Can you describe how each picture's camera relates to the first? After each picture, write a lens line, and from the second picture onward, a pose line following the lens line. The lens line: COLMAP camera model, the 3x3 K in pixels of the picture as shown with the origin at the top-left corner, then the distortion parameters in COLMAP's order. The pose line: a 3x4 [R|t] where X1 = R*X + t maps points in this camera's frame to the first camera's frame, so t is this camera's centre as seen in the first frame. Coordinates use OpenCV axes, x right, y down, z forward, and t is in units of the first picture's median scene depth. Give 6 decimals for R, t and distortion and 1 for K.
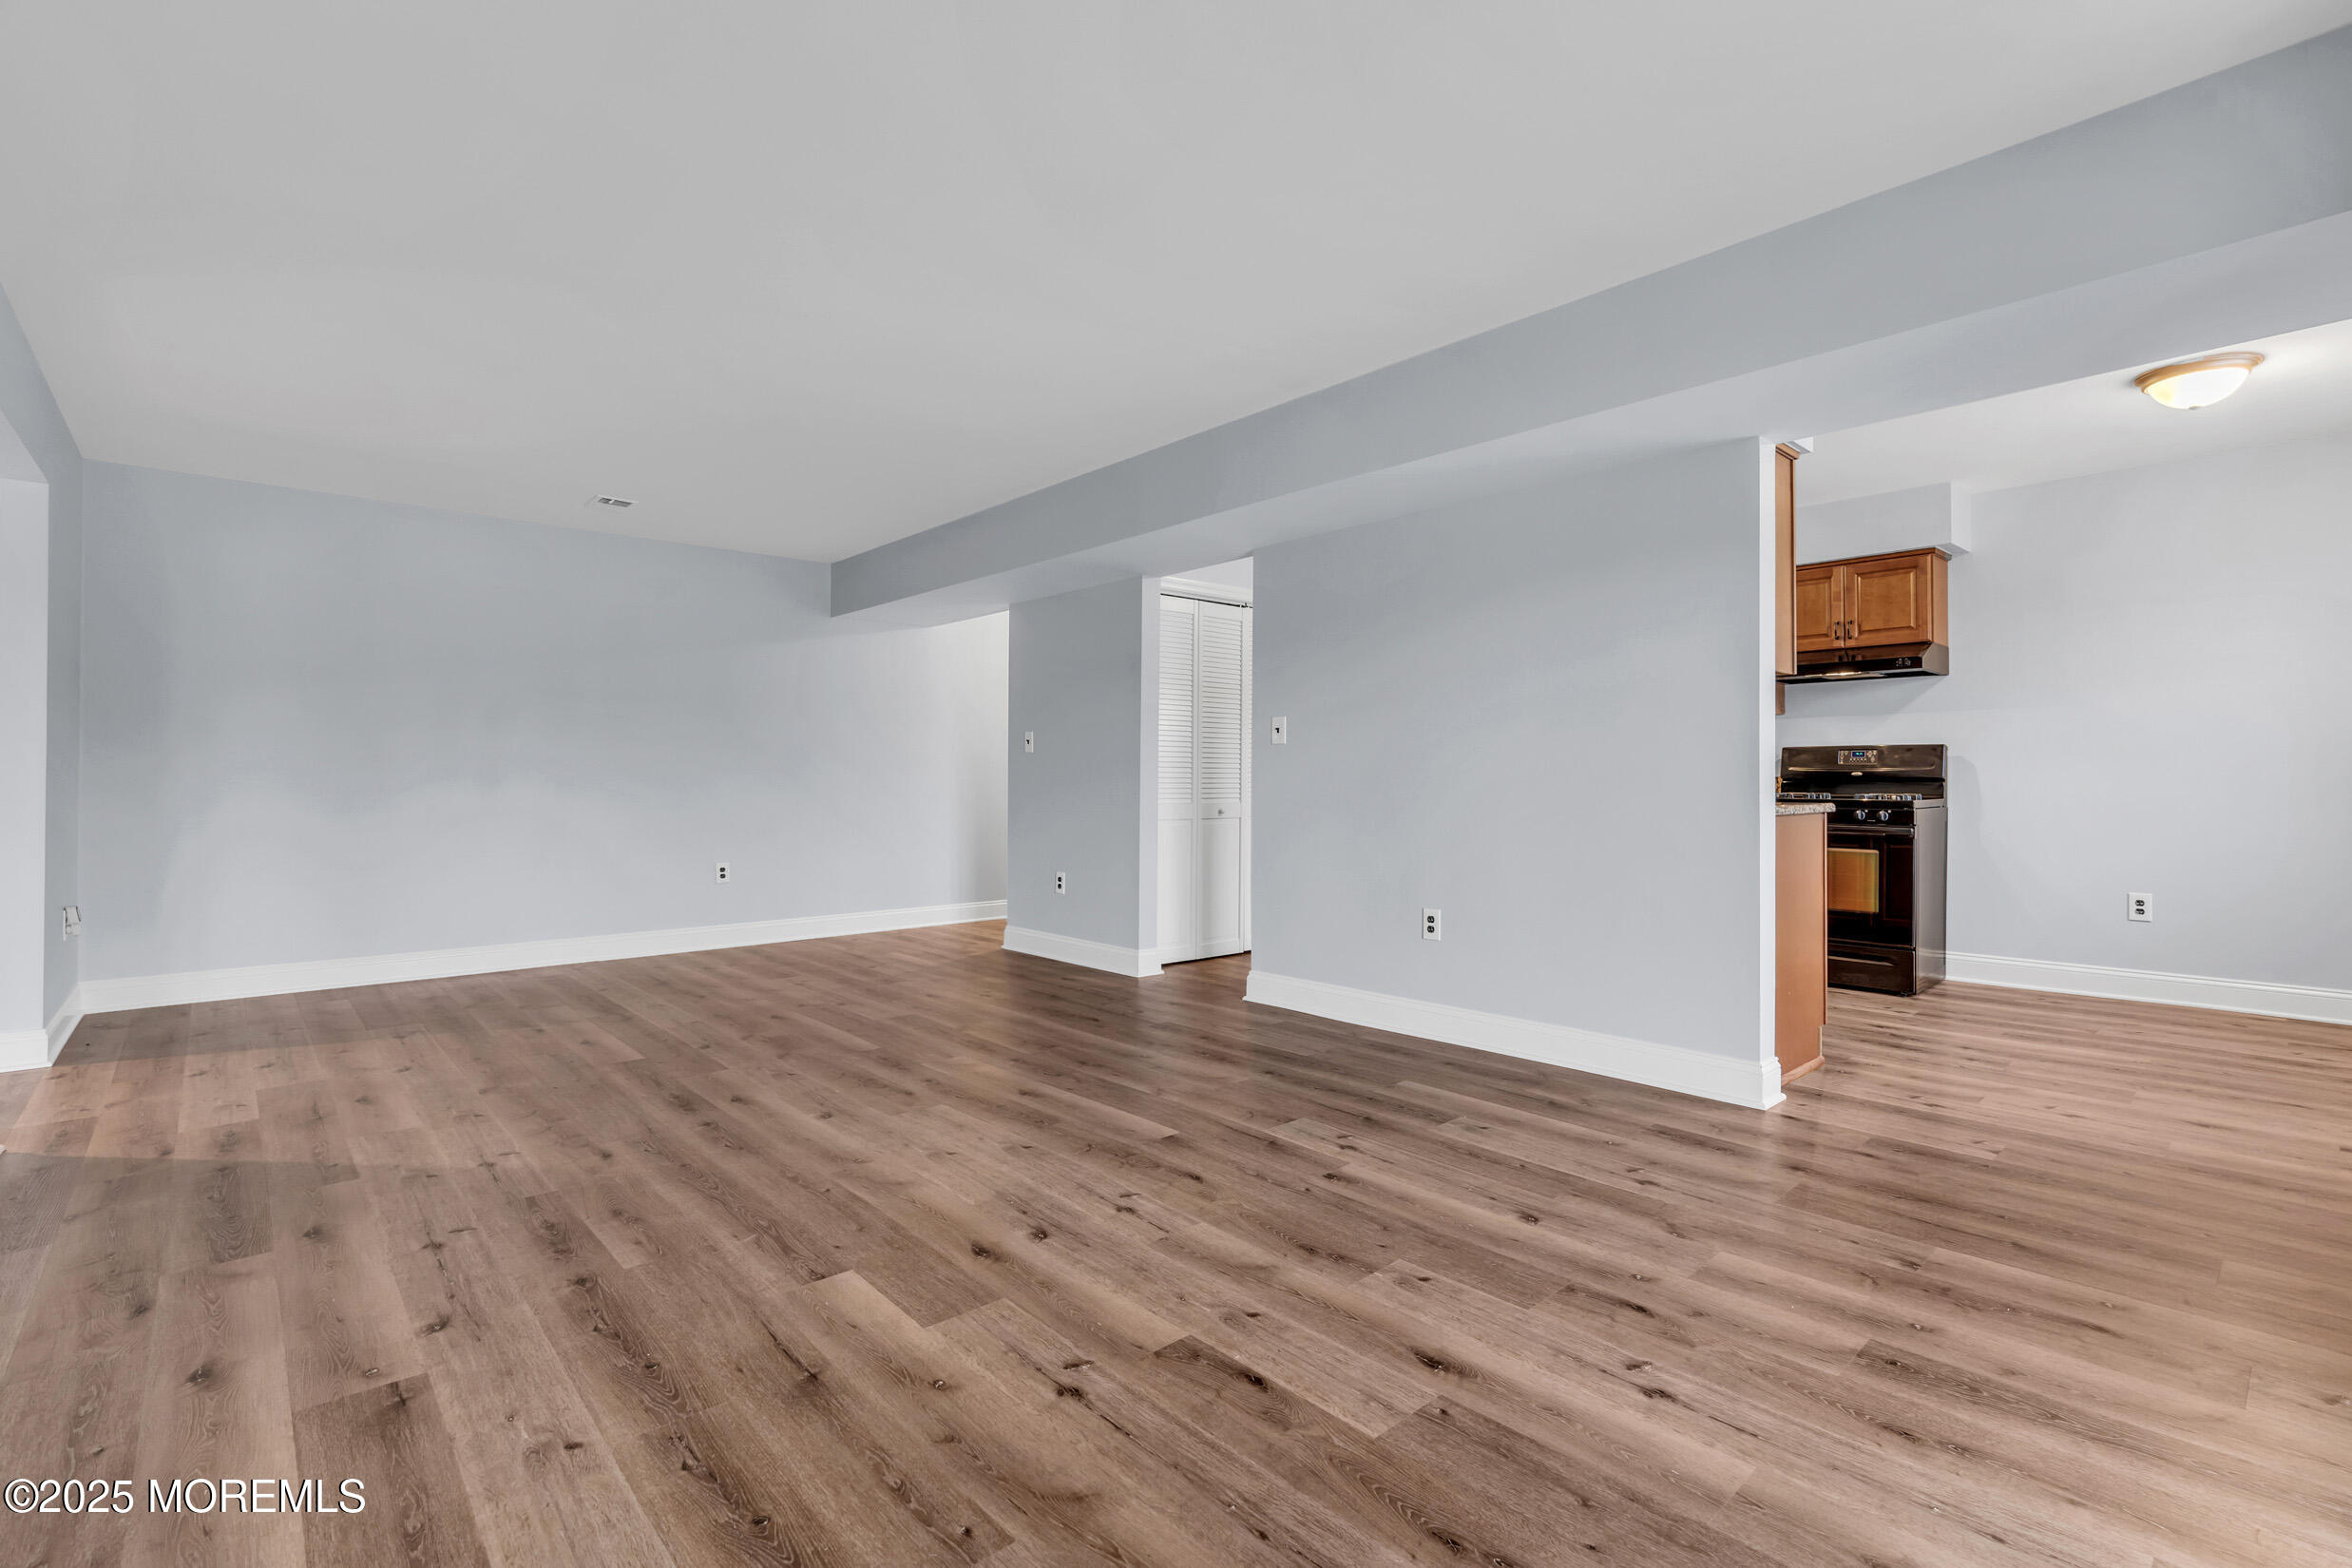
lens RADIAL K [[1058.1, 0, 1194.4], [0, 1058.1, 778.1], [0, 0, 1]] dist [-0.008568, 0.001395]
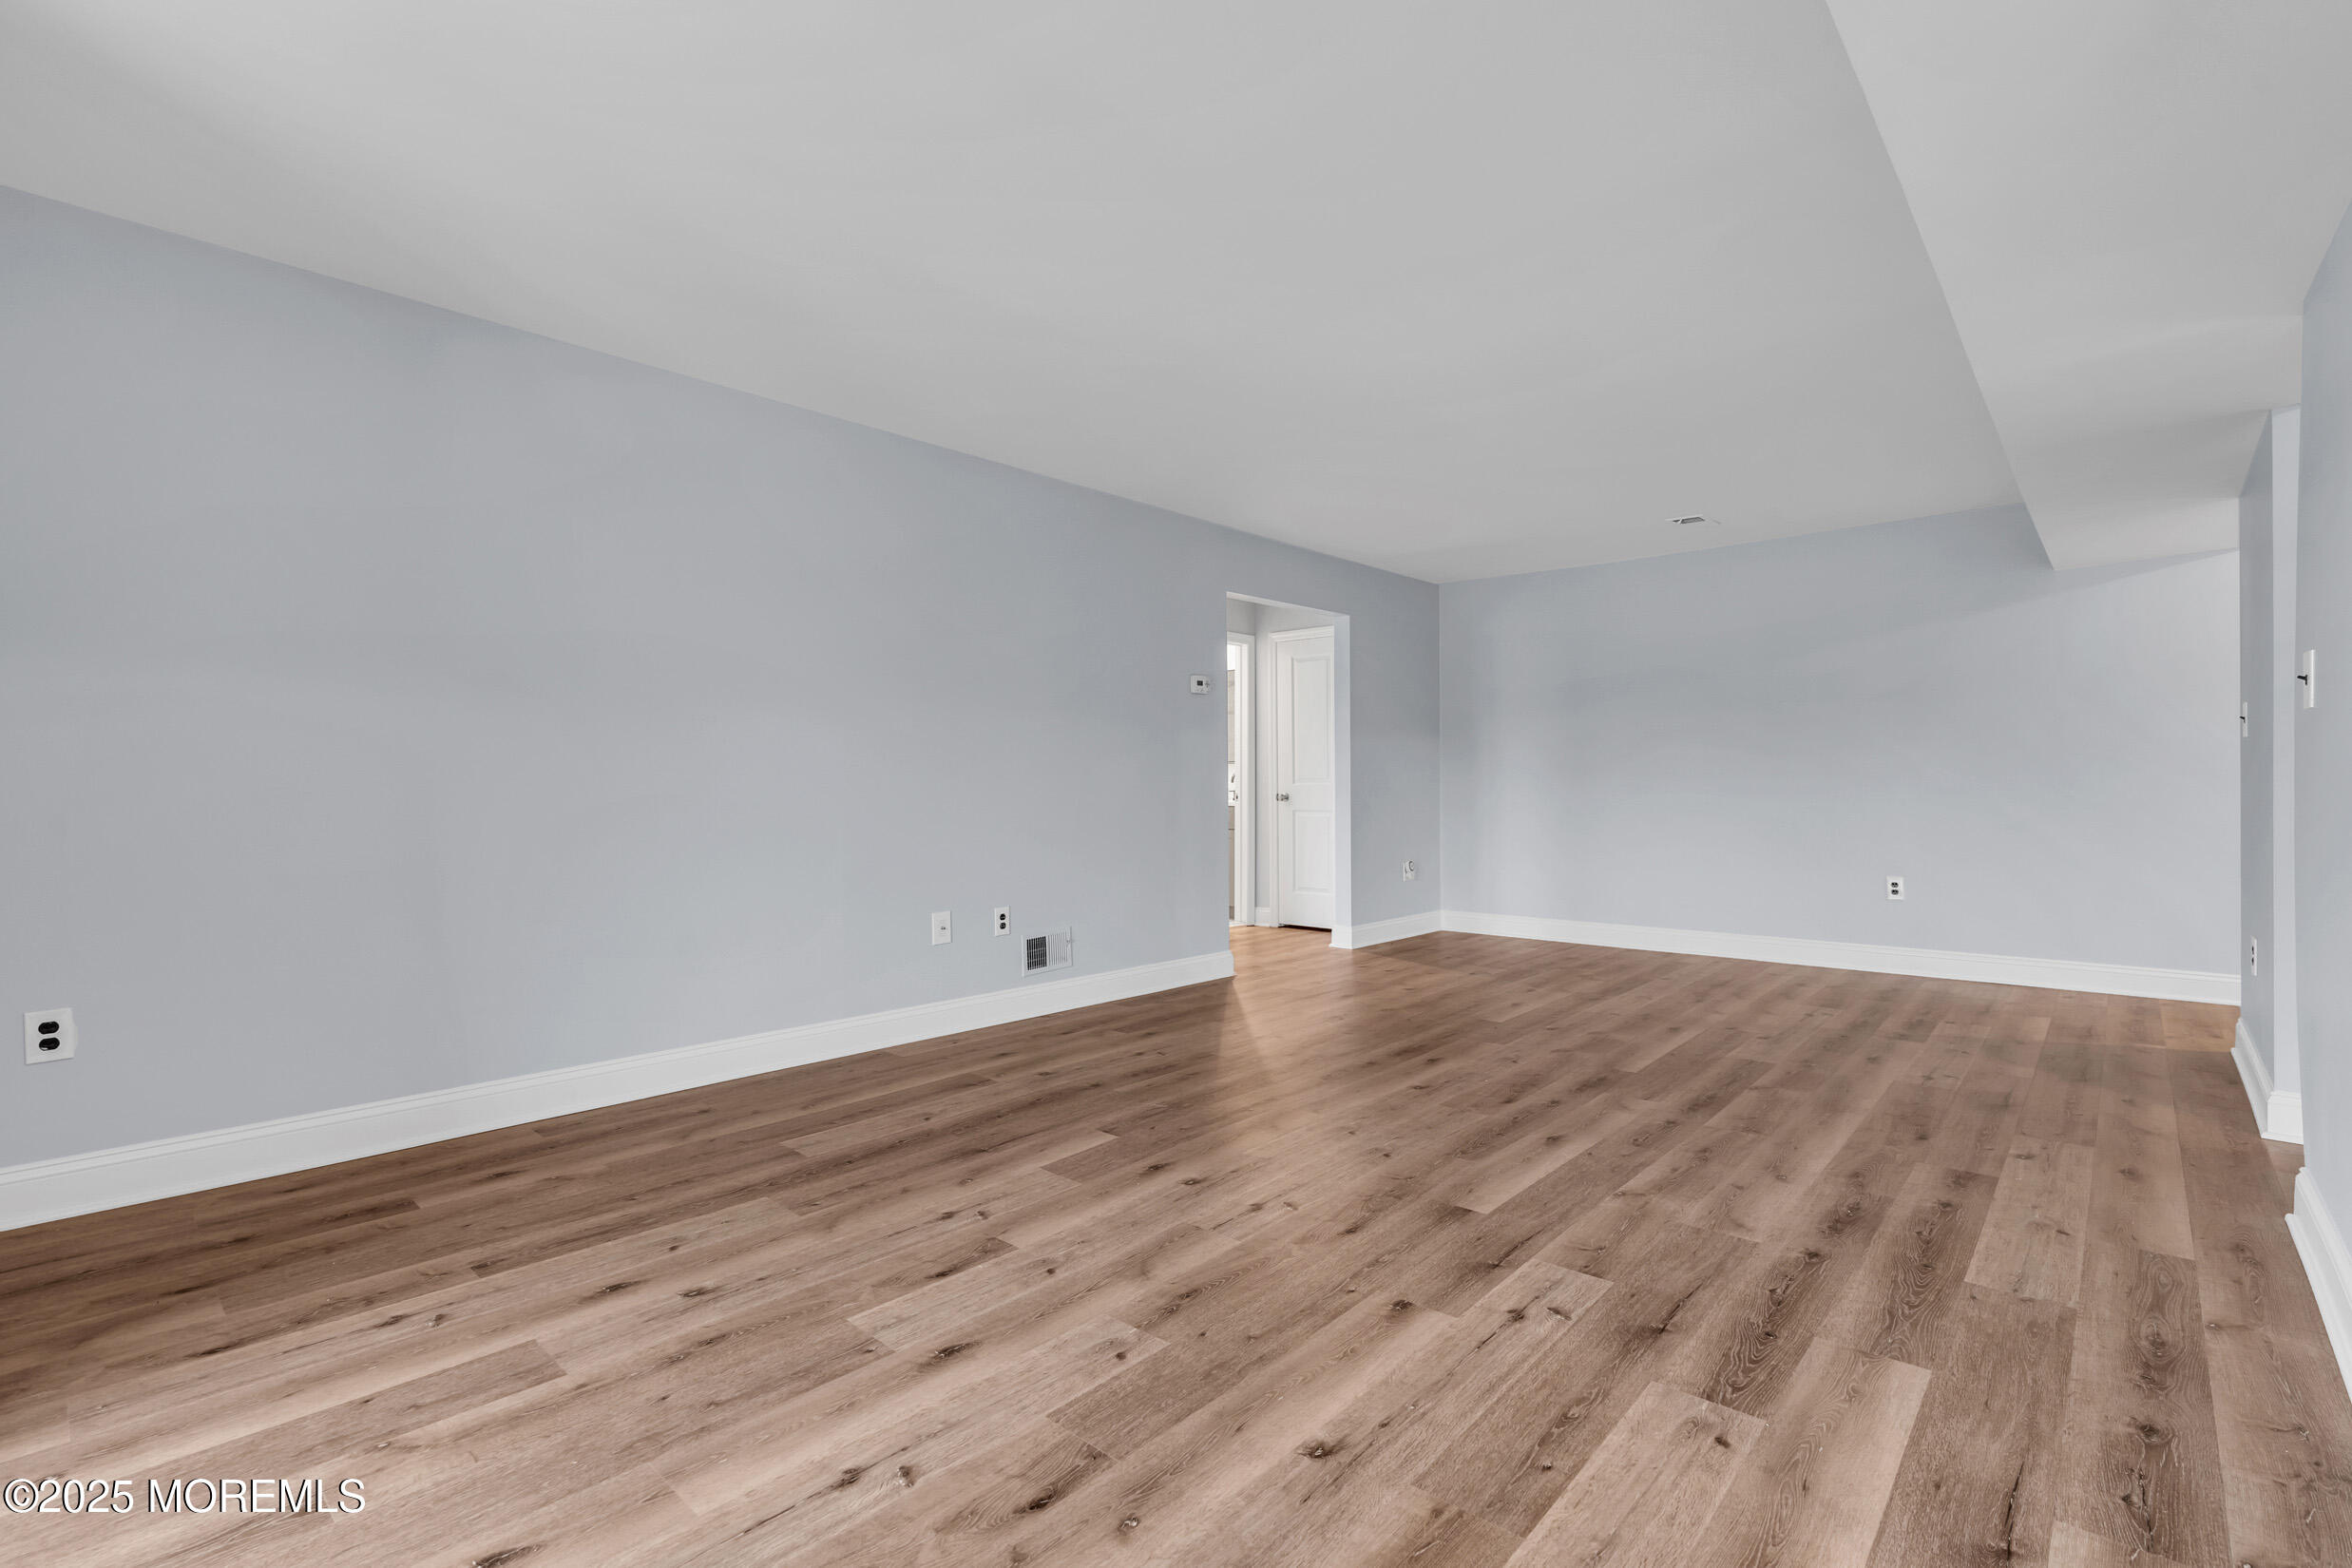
lens RADIAL K [[1066.5, 0, 1190.2], [0, 1066.5, 786.3], [0, 0, 1]] dist [-0.014965, 0.007426]
pose [[0.098486, 0.001344, -0.995138, 0.887863], [0.004992, 0.999986, 0.001844, 0.001890], [0.995126, -0.005149, 0.098478, 0.787387]]
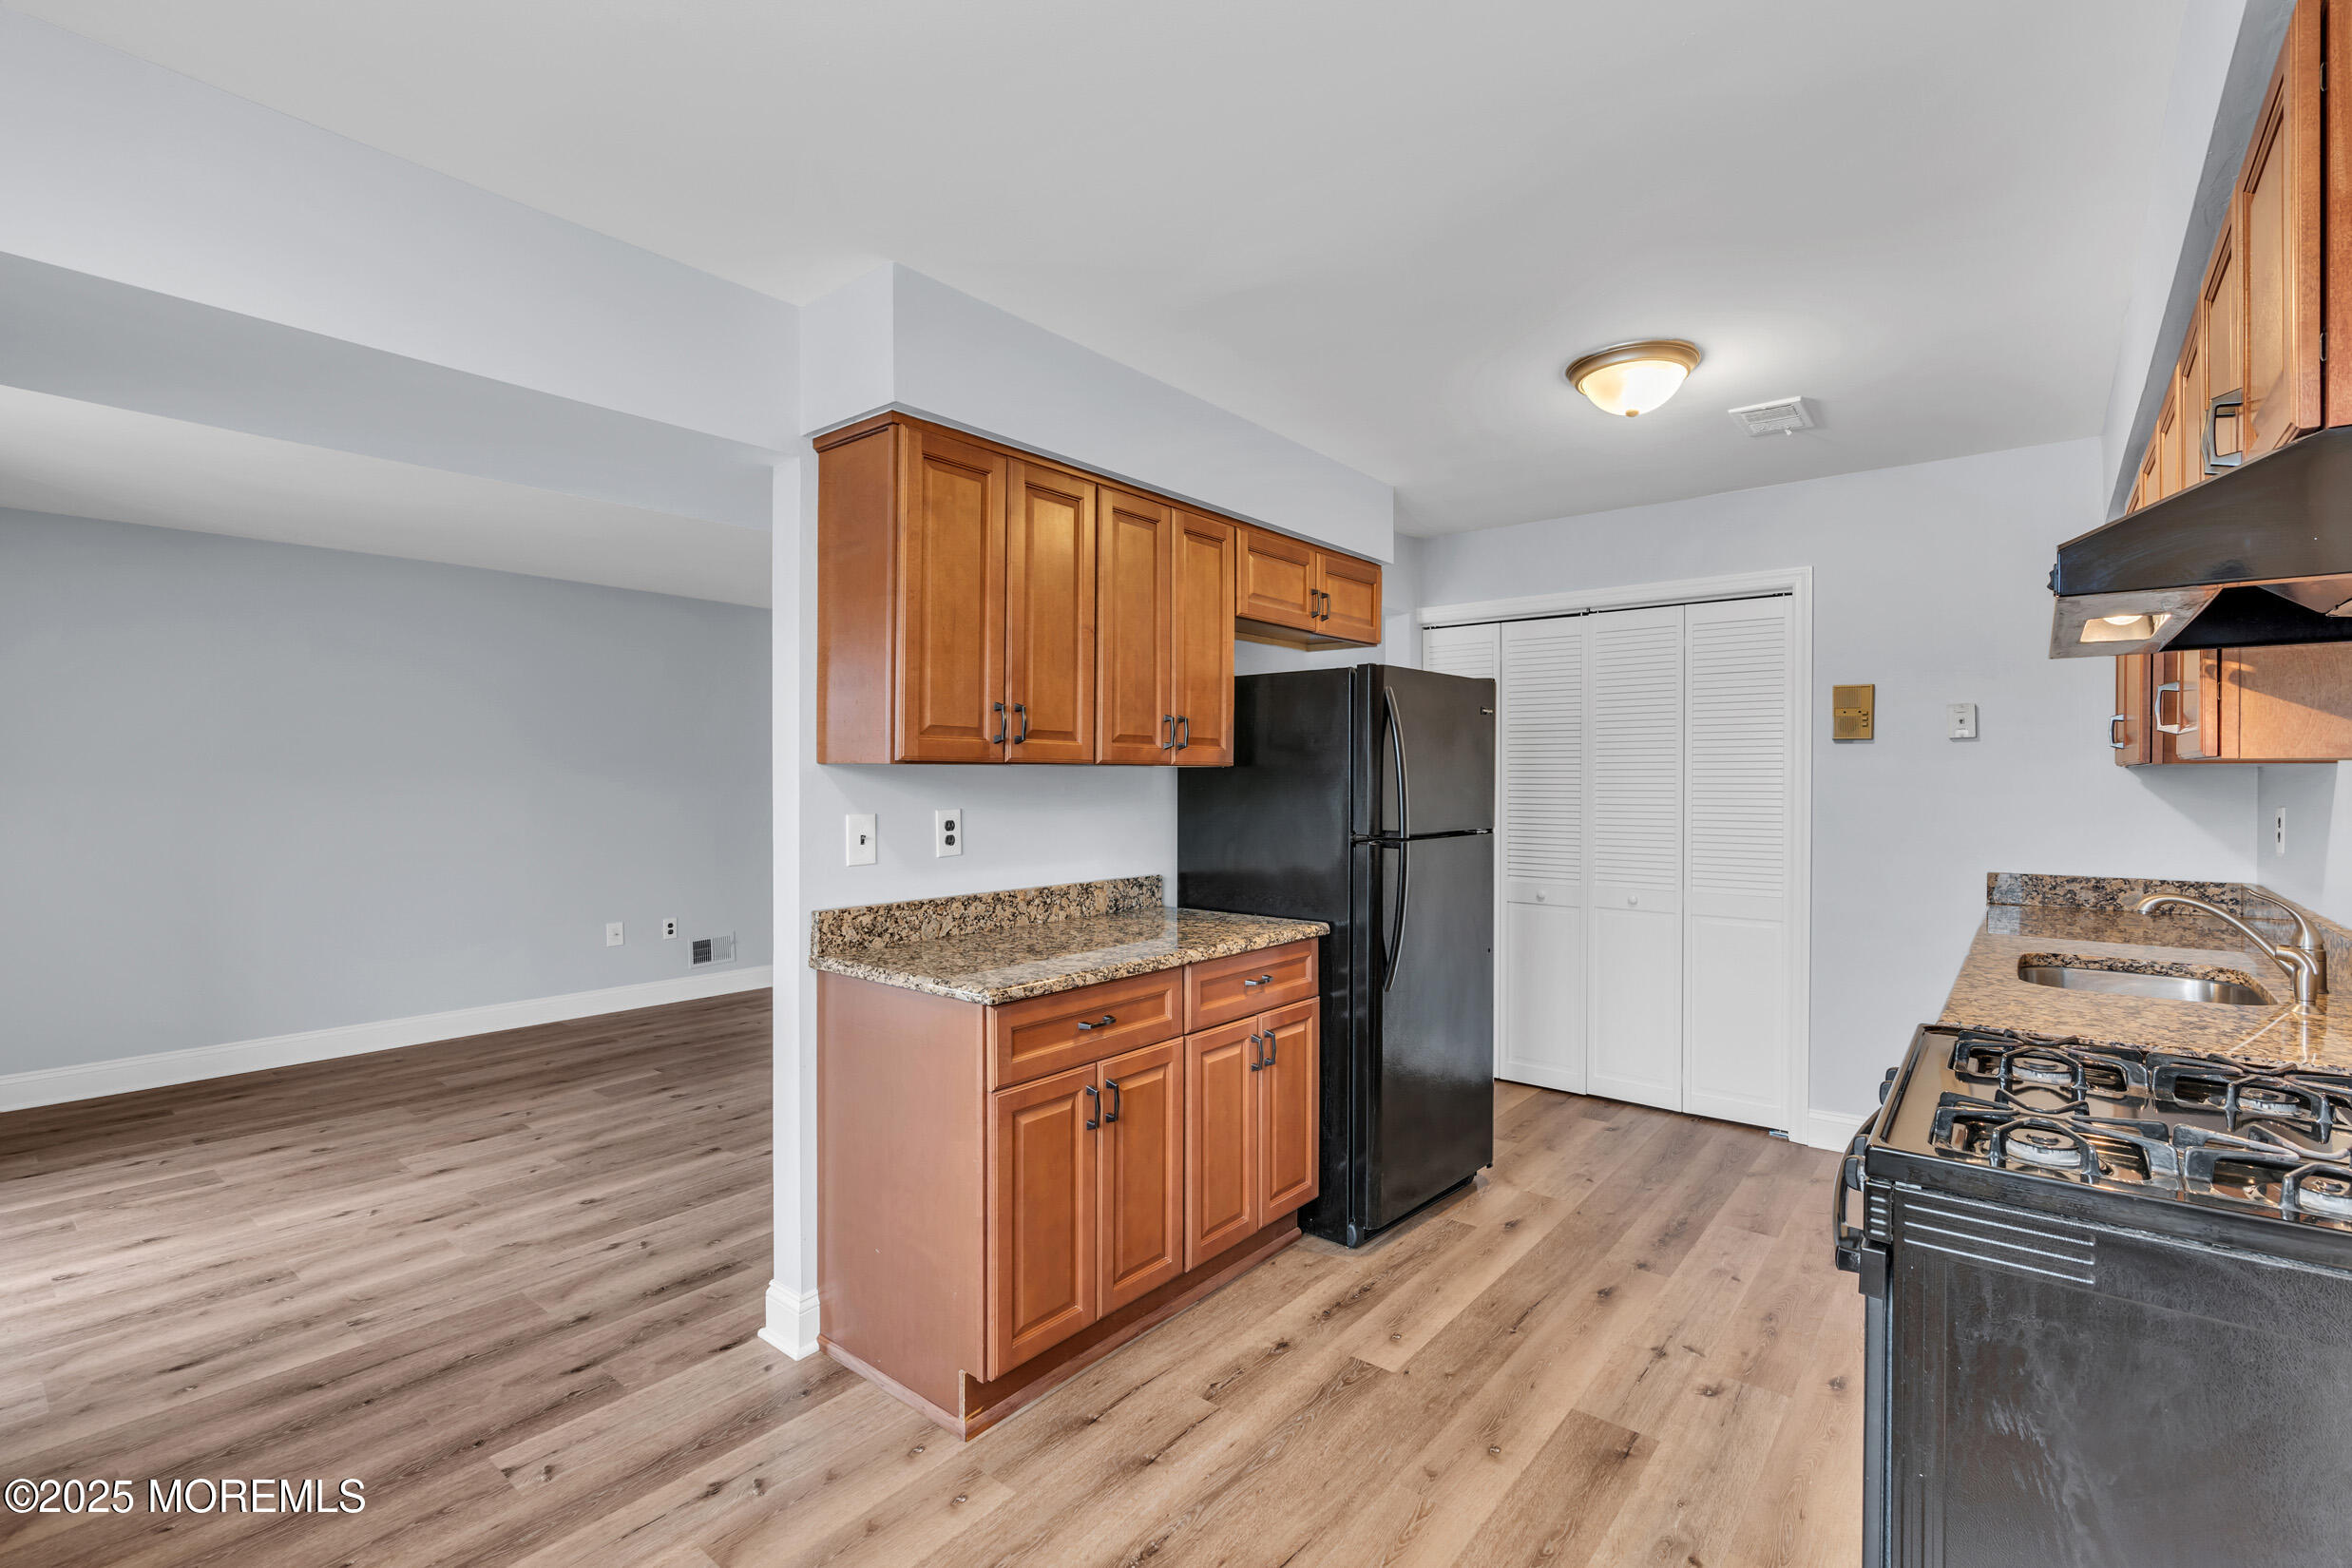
lens RADIAL K [[1058.1, 0, 1194.4], [0, 1058.1, 778.1], [0, 0, 1]] dist [-0.008568, 0.001395]
pose [[0.154358, 0.005417, -0.988000, 1.625863], [0.000493, 0.999984, 0.005560, -0.122144], [0.988015, -0.001345, 0.154353, 1.433487]]
